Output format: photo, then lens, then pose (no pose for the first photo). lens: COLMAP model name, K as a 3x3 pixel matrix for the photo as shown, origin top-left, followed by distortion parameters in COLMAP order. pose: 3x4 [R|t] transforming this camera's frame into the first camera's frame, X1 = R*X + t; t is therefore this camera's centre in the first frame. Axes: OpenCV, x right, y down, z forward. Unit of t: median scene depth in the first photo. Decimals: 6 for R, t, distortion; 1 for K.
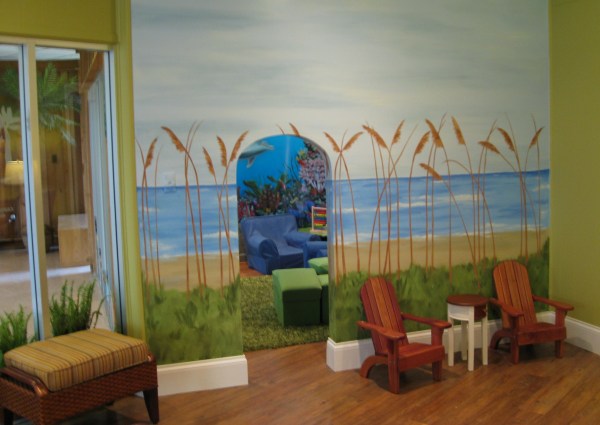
lens RADIAL K [[622.5, 0, 300.7], [0, 622.5, 211.6], [0, 0, 1]] dist [-0.011647, 0.000000]
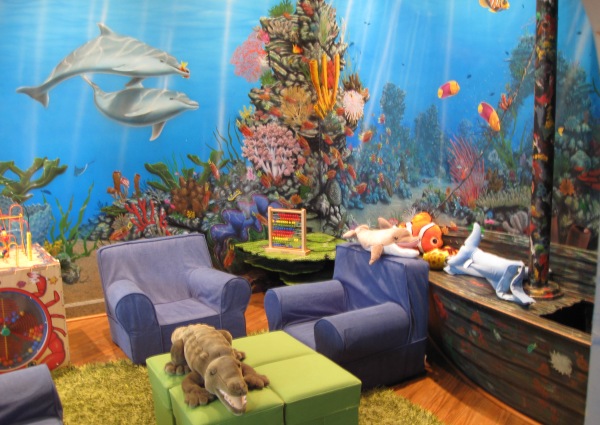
lens RADIAL K [[622.5, 0, 299.2], [0, 622.5, 212.7], [0, 0, 1]] dist [-0.011647, 0.000000]
pose [[0.982402, -0.027684, 0.184718, -0.059376], [0.014364, 0.997224, 0.073063, -0.044112], [-0.186228, -0.069124, 0.980072, 0.413651]]
